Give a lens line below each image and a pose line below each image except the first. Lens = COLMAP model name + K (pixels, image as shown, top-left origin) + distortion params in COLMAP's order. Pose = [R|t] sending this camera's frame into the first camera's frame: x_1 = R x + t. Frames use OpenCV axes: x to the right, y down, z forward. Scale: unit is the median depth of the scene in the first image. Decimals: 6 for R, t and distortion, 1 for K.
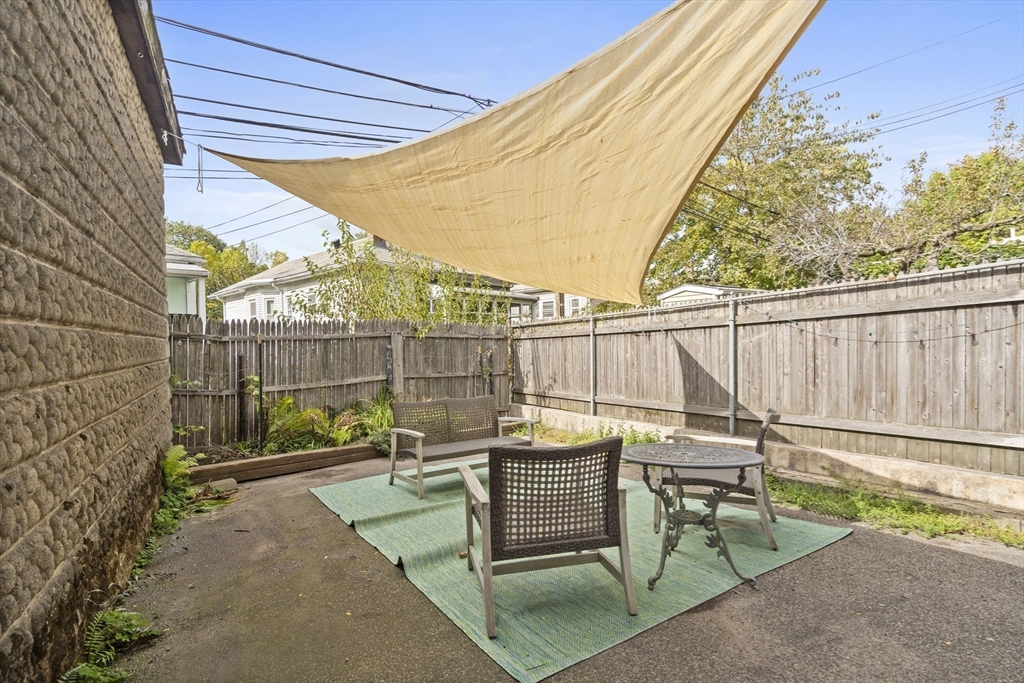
lens RADIAL K [[484.2, 0, 512.5], [0, 484.2, 345.6], [0, 0, 1]] dist [0.000088, 0.000432]
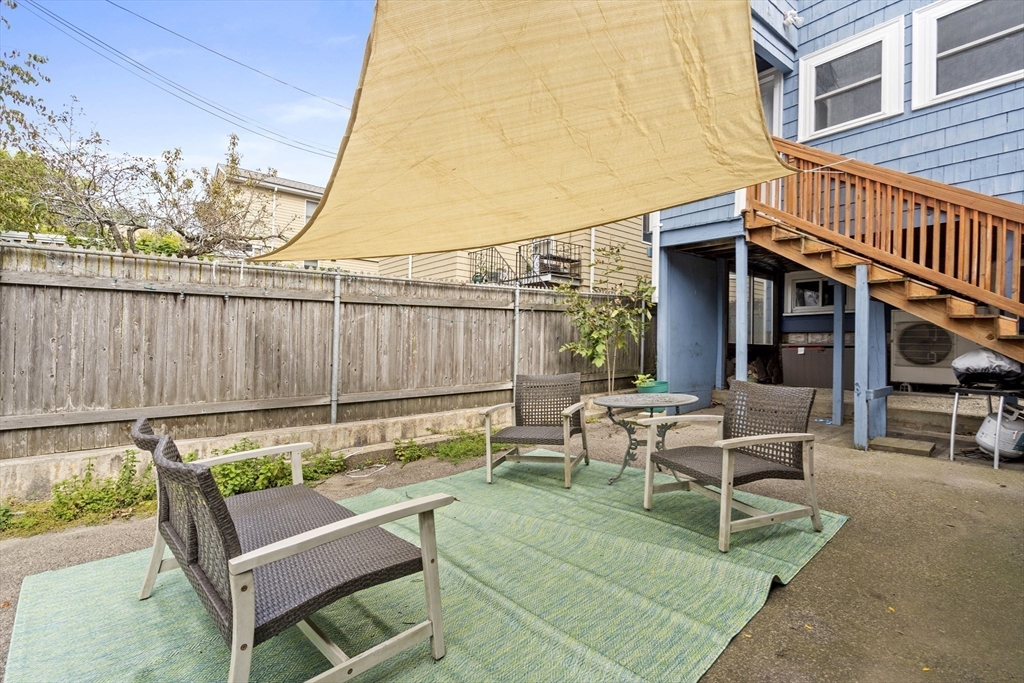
lens RADIAL K [[484.2, 0, 512.0], [0, 484.2, 346.0], [0, 0, 1]] dist [0.000088, 0.000432]
pose [[-0.149909, 0.013771, 0.988604, -0.514510], [-0.015891, 0.999740, -0.016335, 0.052039], [-0.988572, -0.018159, -0.149651, 0.844795]]
